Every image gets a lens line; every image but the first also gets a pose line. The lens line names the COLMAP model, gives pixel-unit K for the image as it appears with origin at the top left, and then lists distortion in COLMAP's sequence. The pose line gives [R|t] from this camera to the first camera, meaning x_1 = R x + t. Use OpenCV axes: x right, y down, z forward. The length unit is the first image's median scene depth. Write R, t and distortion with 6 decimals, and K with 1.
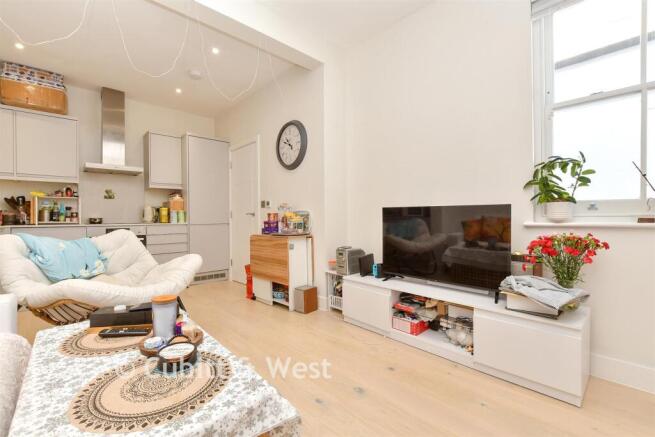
lens RADIAL K [[286.8, 0, 327.5], [0, 286.8, 218.5], [0, 0, 1]] dist [-0.030738, 0.008838]
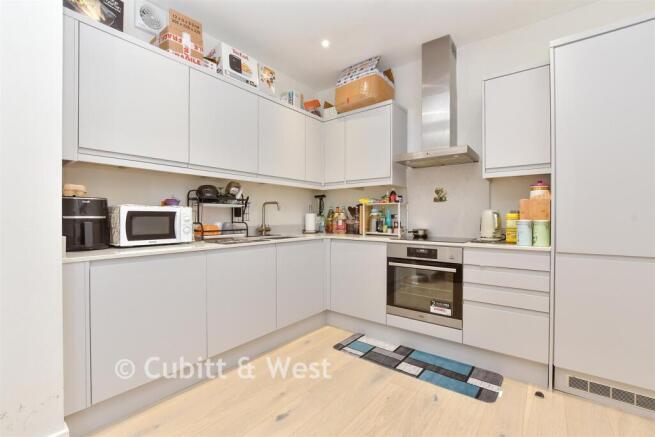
lens RADIAL K [[286.8, 0, 327.5], [0, 286.8, 218.5], [0, 0, 1]] dist [-0.030738, 0.008838]
pose [[0.148502, 0.011299, -0.988848, -0.133277], [-0.007193, 0.999921, 0.010345, -0.037920], [0.988886, 0.005576, 0.148572, 0.701441]]
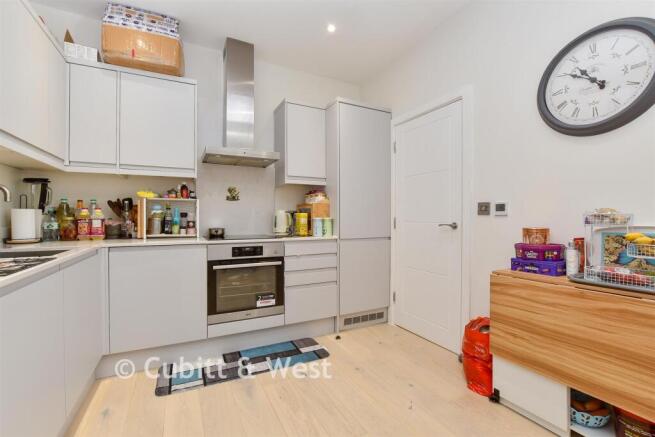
lens RADIAL K [[286.8, 0, 327.5], [0, 286.8, 218.5], [0, 0, 1]] dist [-0.030738, 0.008838]
pose [[0.959473, 0.009170, -0.281652, -0.388733], [-0.009071, 0.999957, 0.001654, -0.031781], [0.281655, 0.000968, 0.959515, 0.432011]]
